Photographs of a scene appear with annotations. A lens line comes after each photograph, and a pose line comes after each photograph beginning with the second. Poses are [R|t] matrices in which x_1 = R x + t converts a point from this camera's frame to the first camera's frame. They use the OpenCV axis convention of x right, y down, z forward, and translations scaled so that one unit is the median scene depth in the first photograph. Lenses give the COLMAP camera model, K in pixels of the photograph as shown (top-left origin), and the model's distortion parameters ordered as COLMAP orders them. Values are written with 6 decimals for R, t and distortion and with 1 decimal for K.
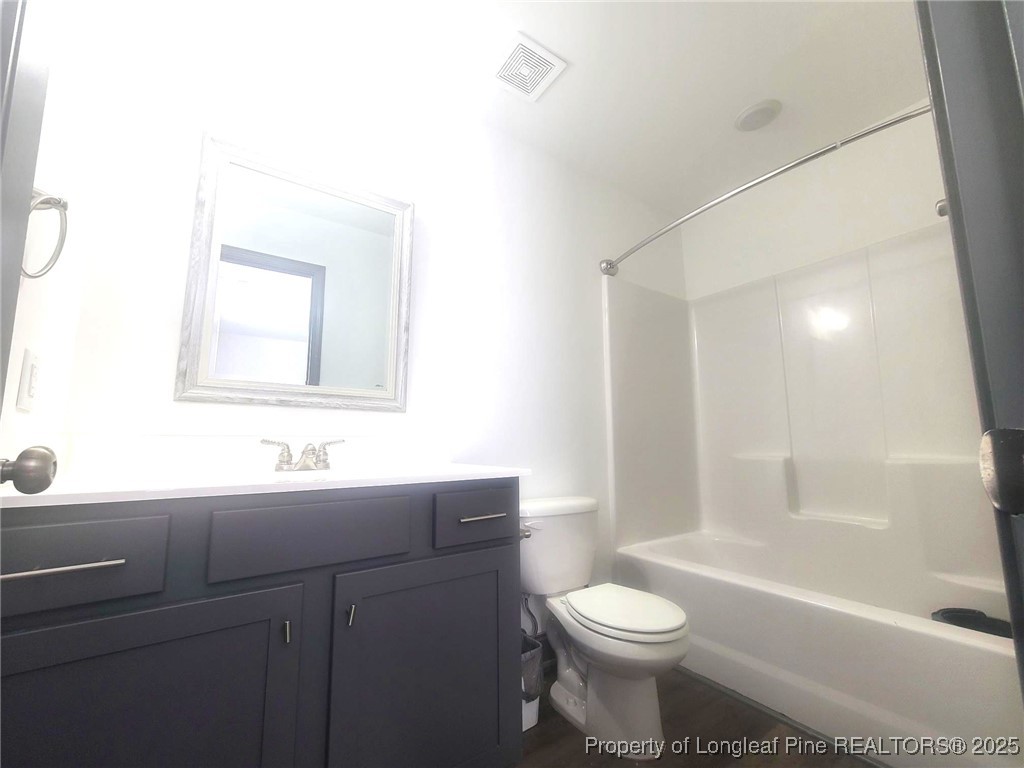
lens RADIAL K [[423.9, 0, 522.2], [0, 423.9, 387.3], [0, 0, 1]] dist [0.002745, 0.000566]
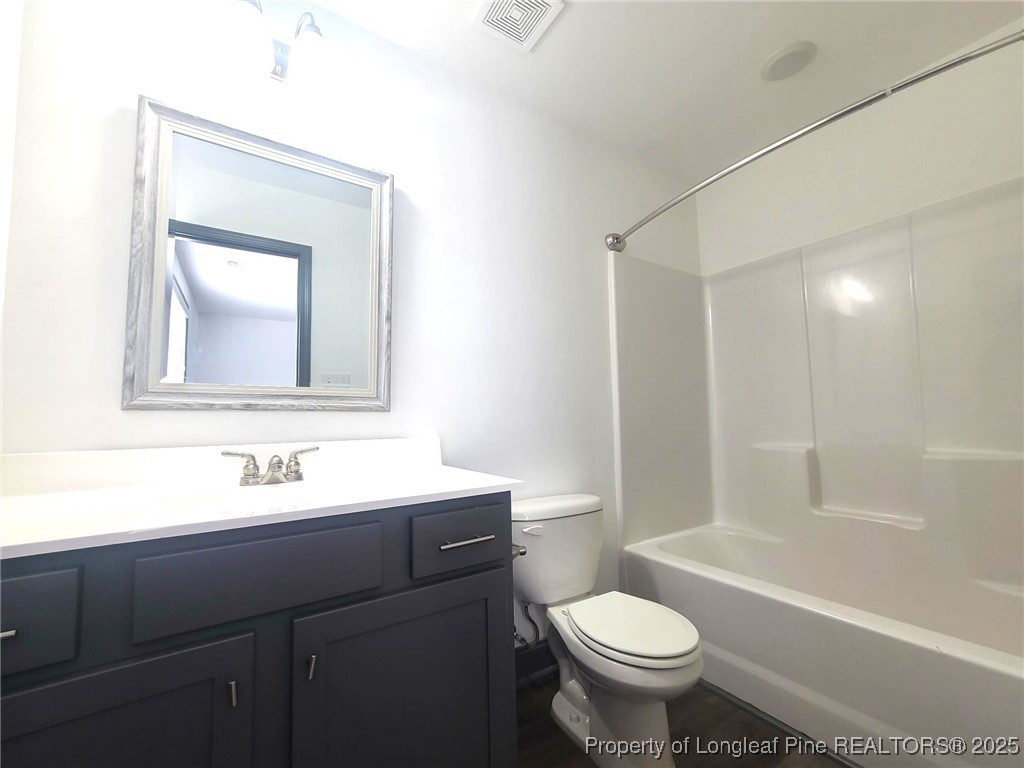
lens RADIAL K [[423.9, 0, 520.5], [0, 423.9, 386.0], [0, 0, 1]] dist [0.002745, 0.000566]
pose [[0.999642, -0.011725, -0.024037, 0.027552], [0.013082, 0.998284, 0.057081, -0.042880], [0.023327, -0.057375, 0.998080, 0.100007]]
